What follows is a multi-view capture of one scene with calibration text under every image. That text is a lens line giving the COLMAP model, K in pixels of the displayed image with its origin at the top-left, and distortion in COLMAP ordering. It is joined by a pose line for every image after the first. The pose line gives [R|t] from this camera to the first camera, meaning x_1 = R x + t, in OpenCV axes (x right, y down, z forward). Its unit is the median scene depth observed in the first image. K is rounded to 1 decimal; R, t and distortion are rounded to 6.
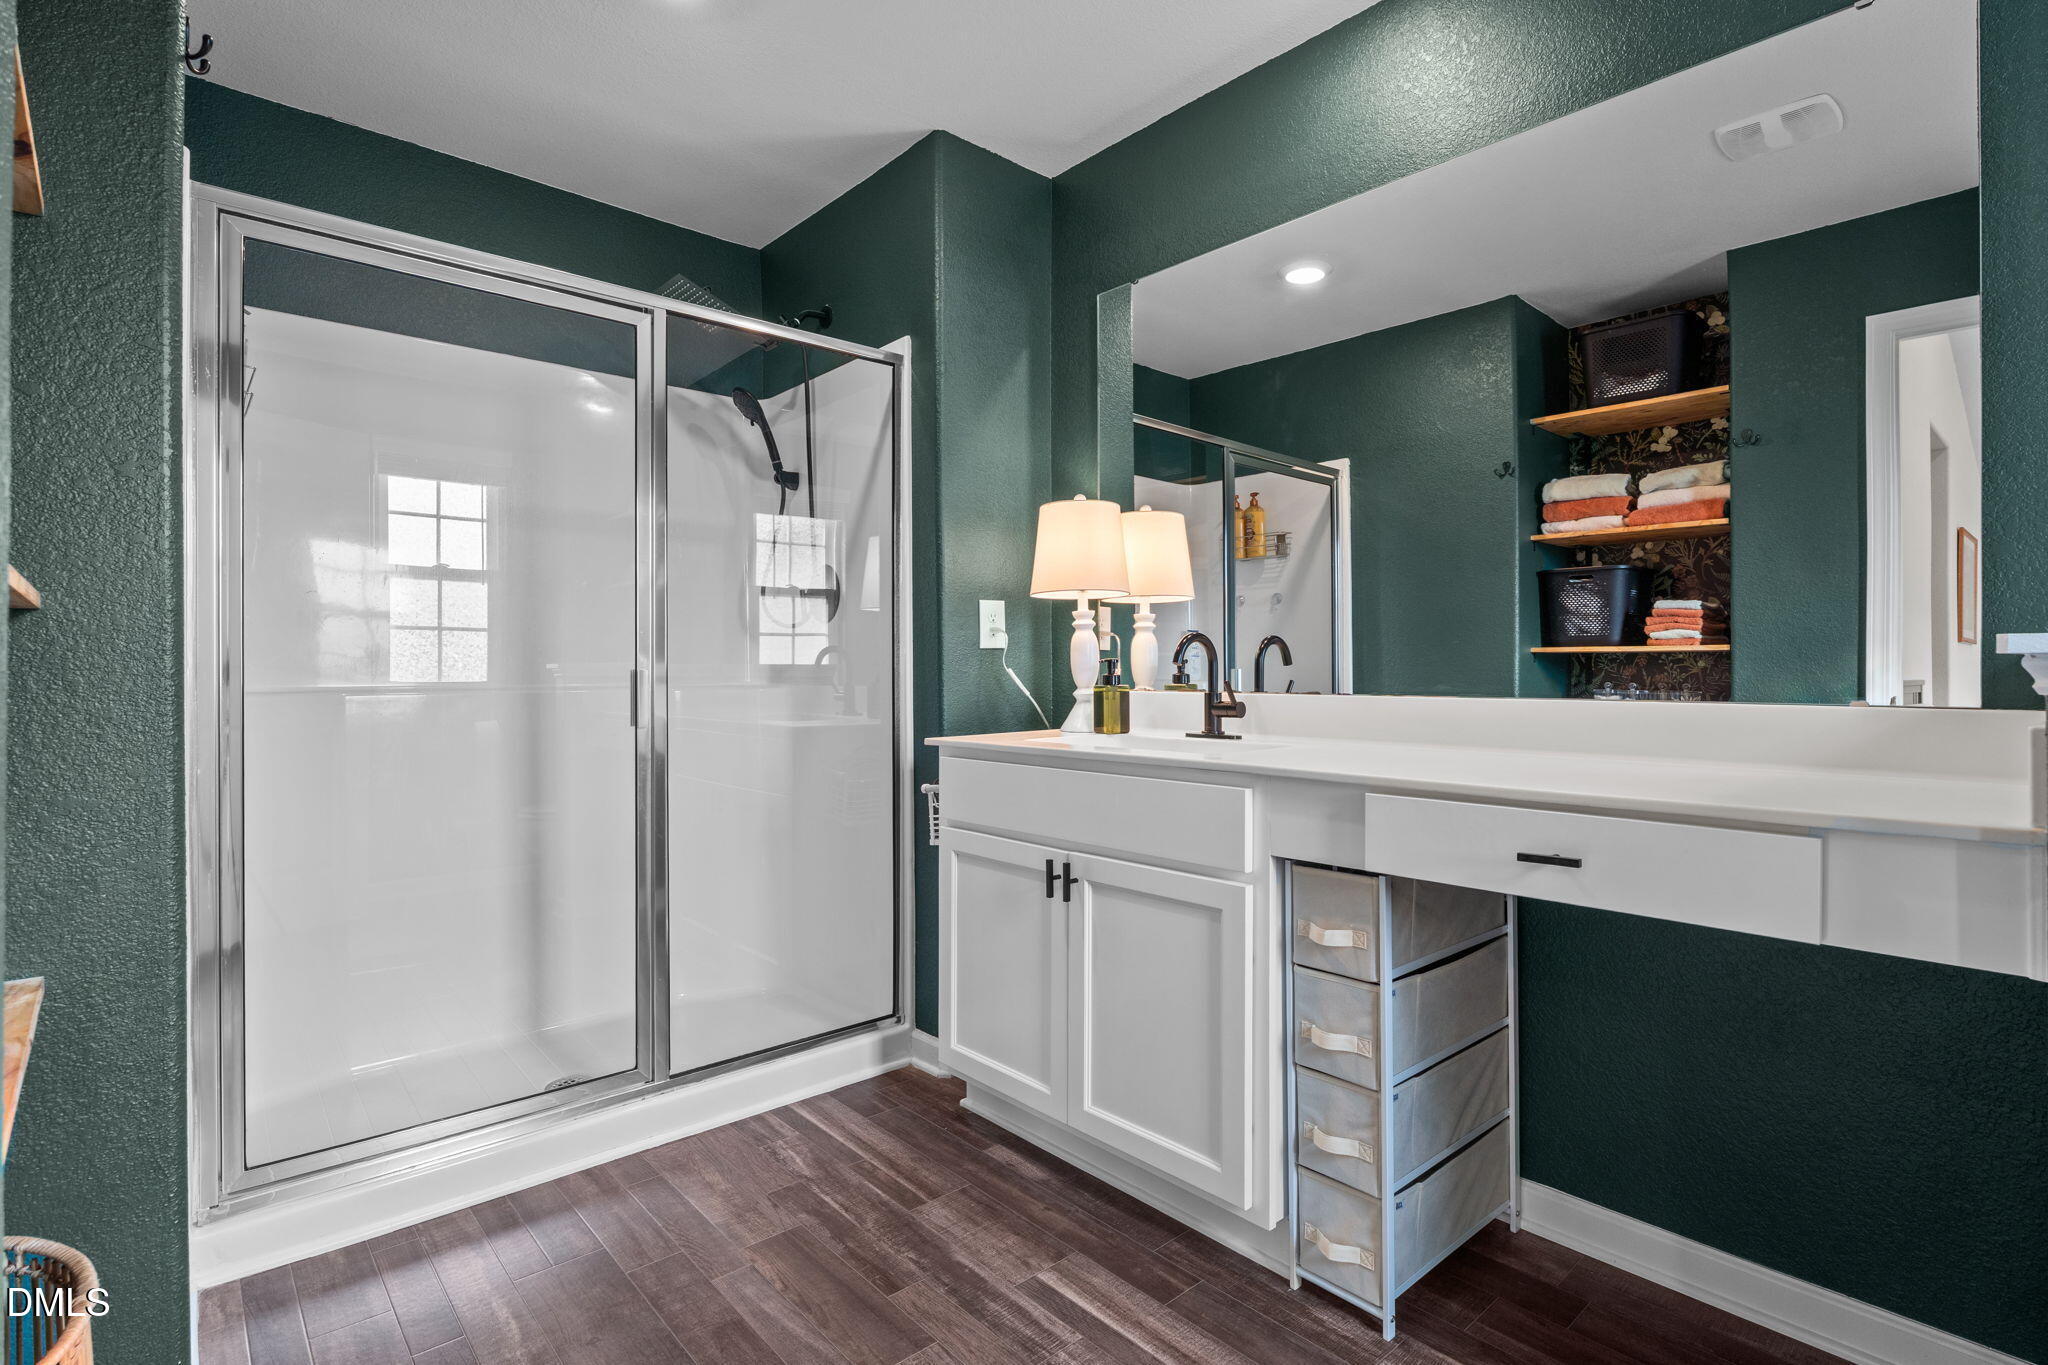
lens RADIAL K [[918.4, 0, 1021.7], [0, 918.4, 670.4], [0, 0, 1]] dist [-0.001343, 0.000023]
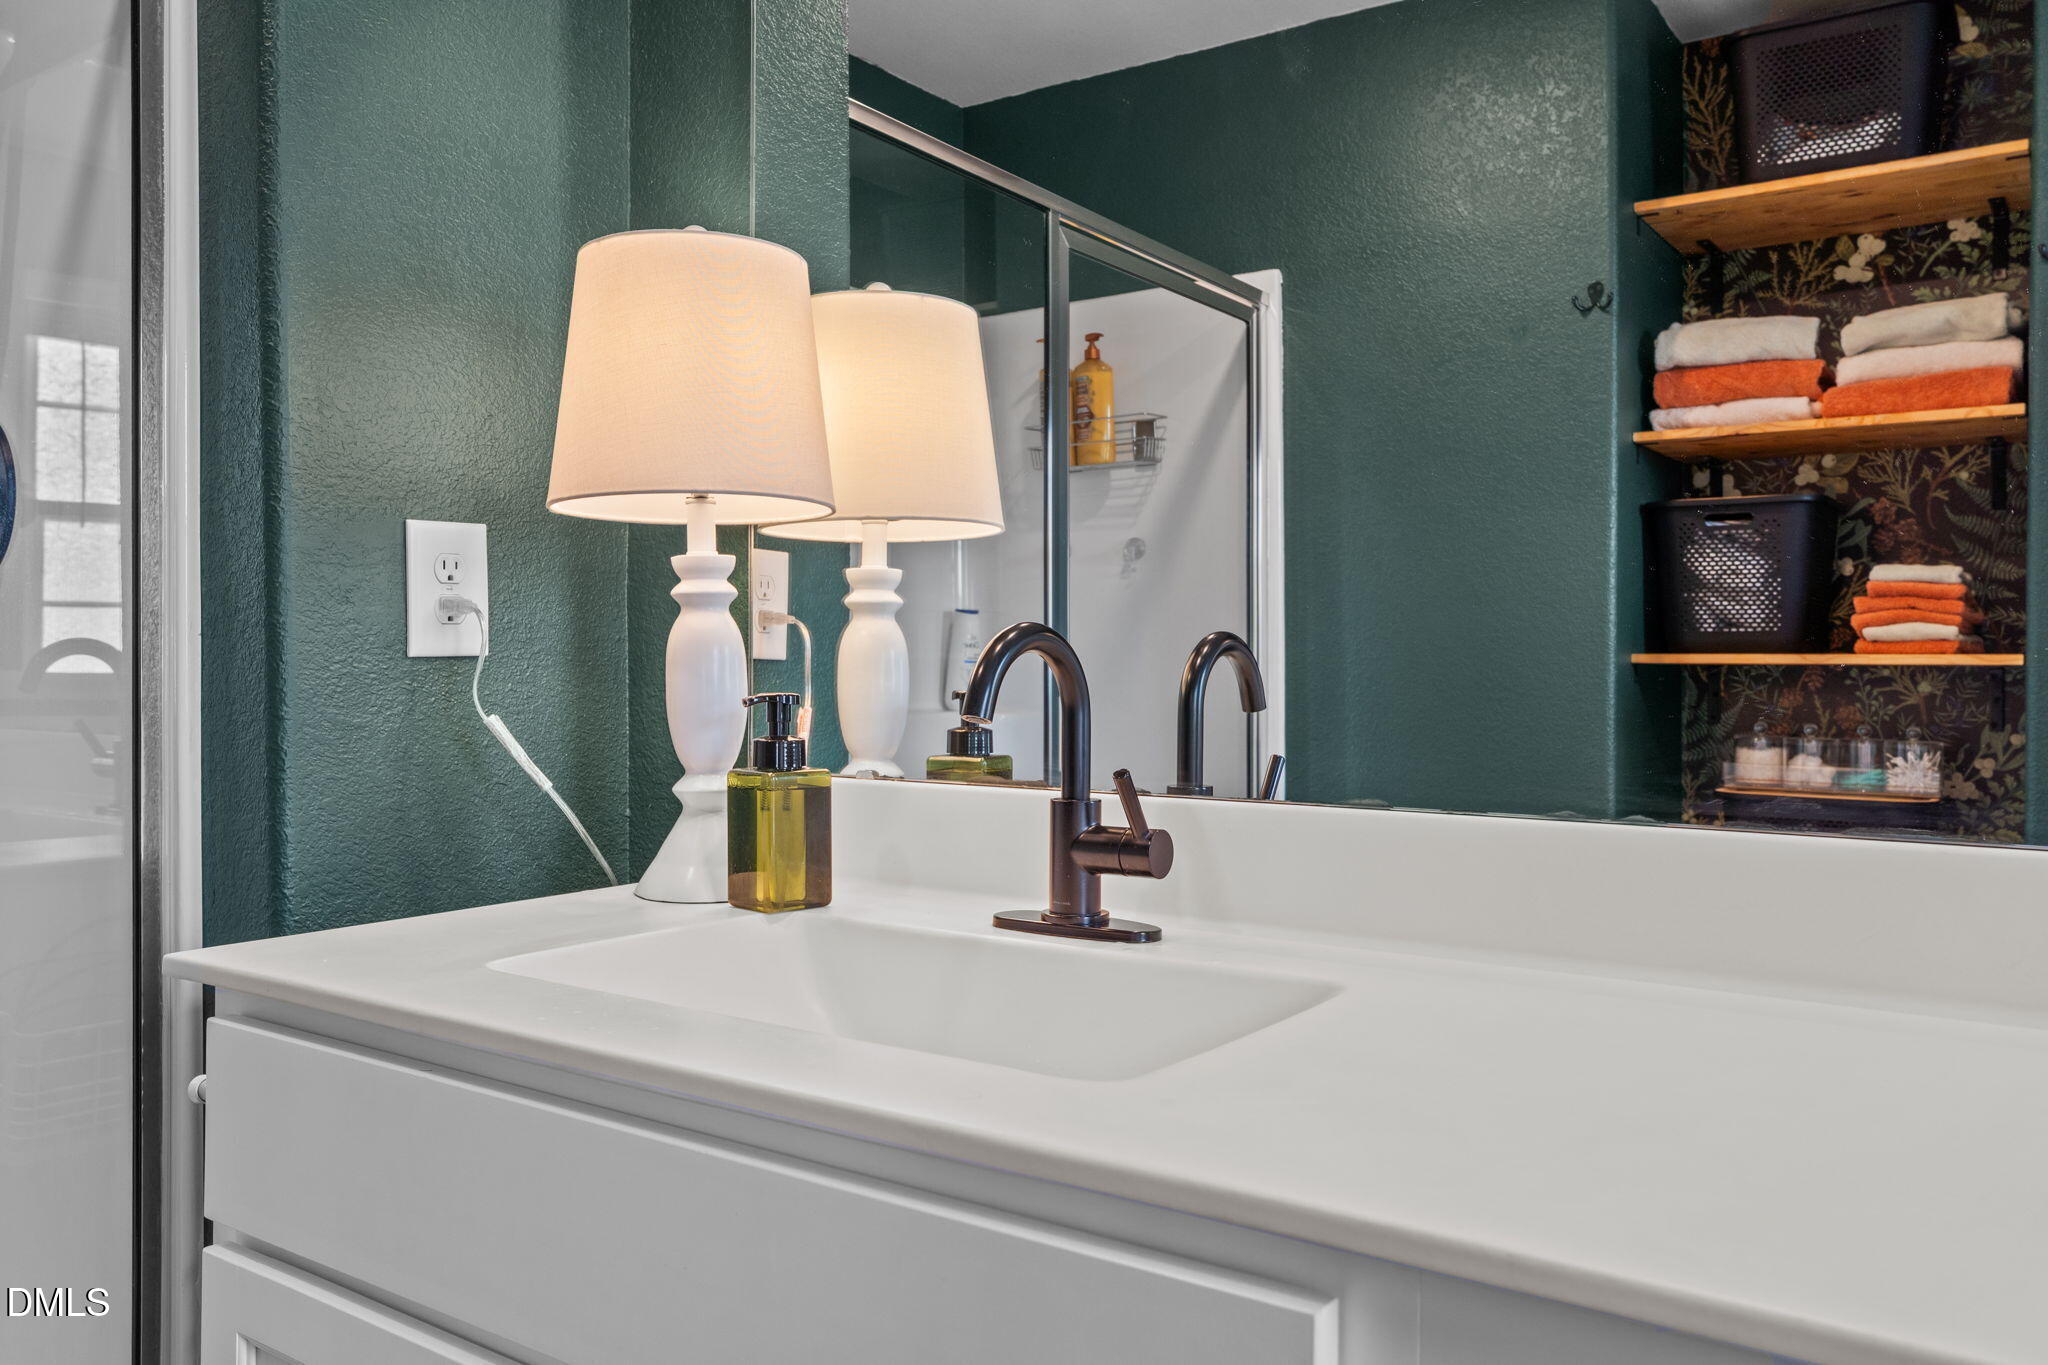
lens RADIAL K [[1625.5, 0, 1021.8], [0, 1625.5, 620.6], [0, 0, 1]] dist [-0.014118, 0.050039]
pose [[0.974171, 0.011741, 0.225507, 0.029327], [-0.003795, 0.999358, -0.035637, -0.011429], [-0.225780, 0.033861, 0.973590, 0.232230]]
